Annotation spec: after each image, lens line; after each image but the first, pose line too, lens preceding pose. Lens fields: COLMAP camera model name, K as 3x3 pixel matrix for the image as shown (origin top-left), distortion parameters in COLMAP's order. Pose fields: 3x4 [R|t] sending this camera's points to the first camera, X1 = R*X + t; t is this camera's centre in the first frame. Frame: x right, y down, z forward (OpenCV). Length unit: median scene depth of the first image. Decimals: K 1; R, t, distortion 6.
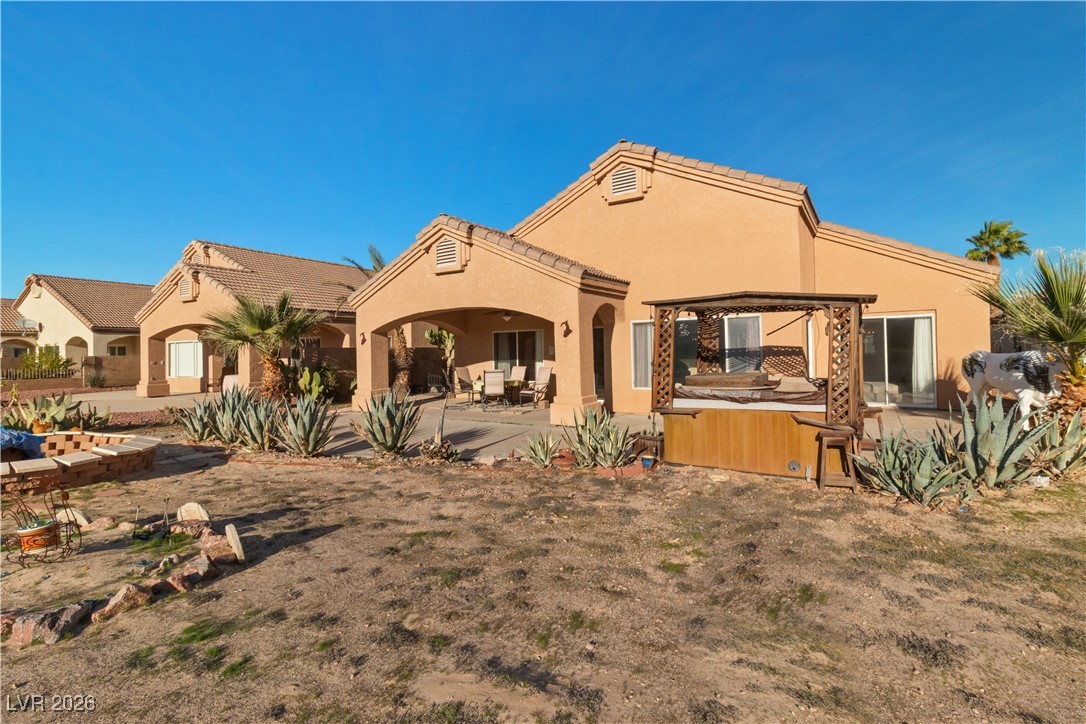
lens RADIAL K [[504.0, 0, 550.8], [0, 504.0, 344.4], [0, 0, 1]] dist [-0.000044, 0.000818]
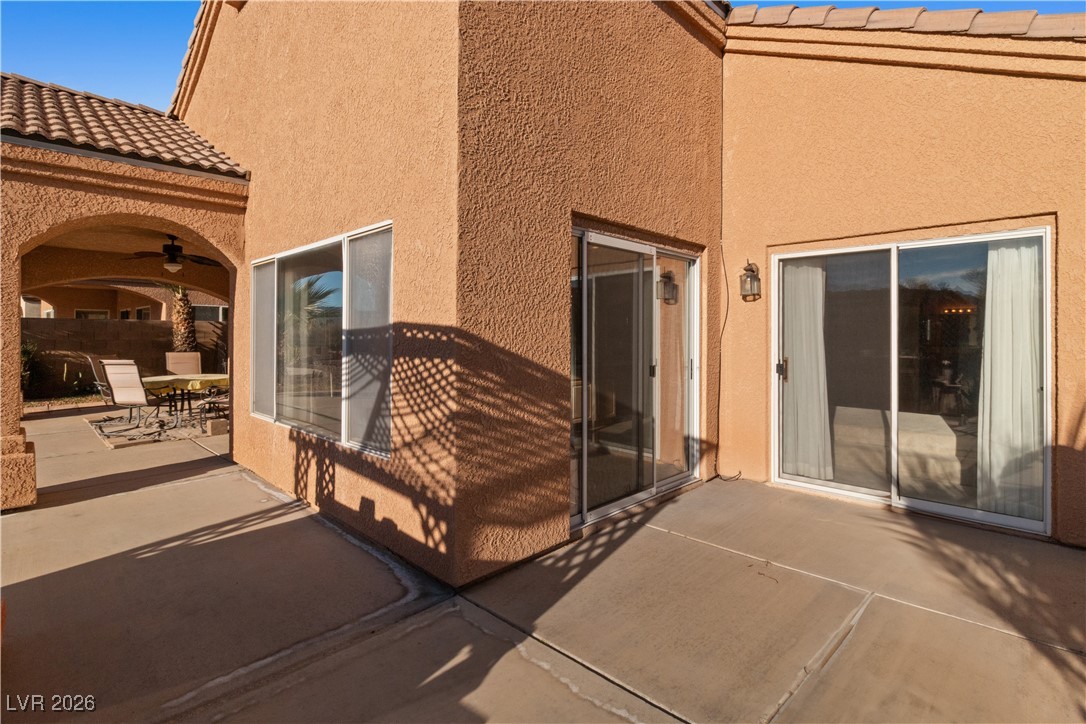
lens RADIAL K [[524.4, 0, 547.0], [0, 524.4, 326.8], [0, 0, 1]] dist [-0.013137, -0.000155]
pose [[0.980044, 0.020047, -0.197766, 0.534139], [-0.019402, 0.999798, 0.005200, 0.002260], [0.197830, -0.001259, 0.980236, 0.646203]]
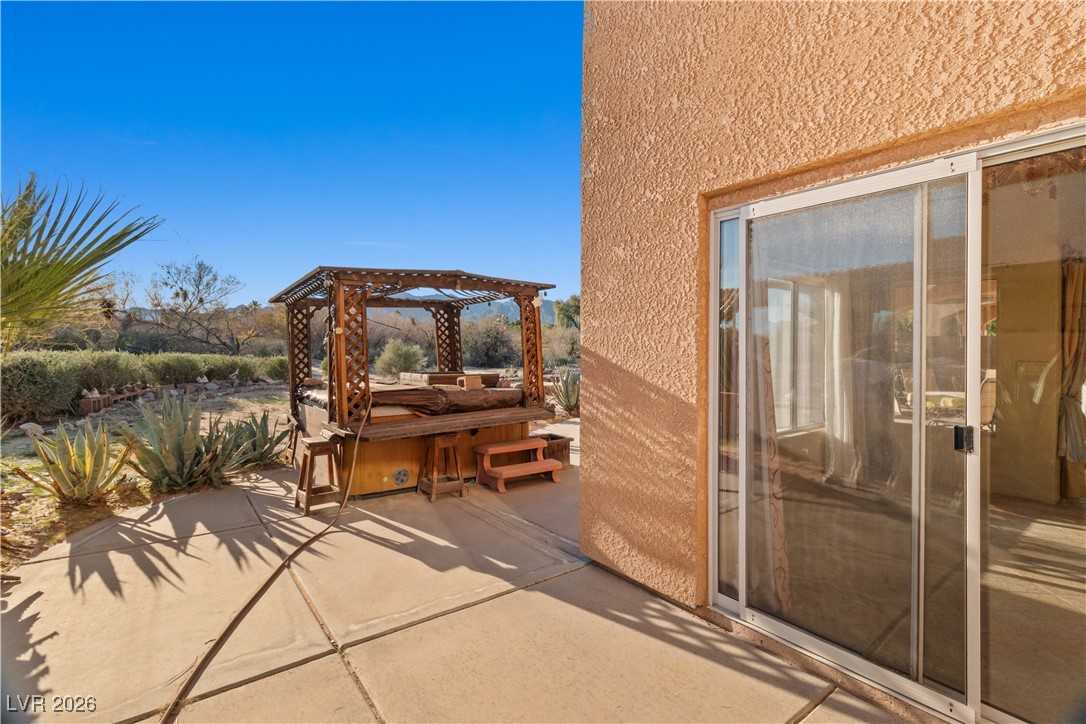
lens RADIAL K [[504.0, 0, 550.8], [0, 504.0, 344.4], [0, 0, 1]] dist [-0.000044, 0.000818]
pose [[-0.339468, 0.015411, -0.940491, 0.725808], [0.017189, 0.999800, 0.010178, 0.000849], [0.940460, -0.012711, -0.339665, 0.959089]]
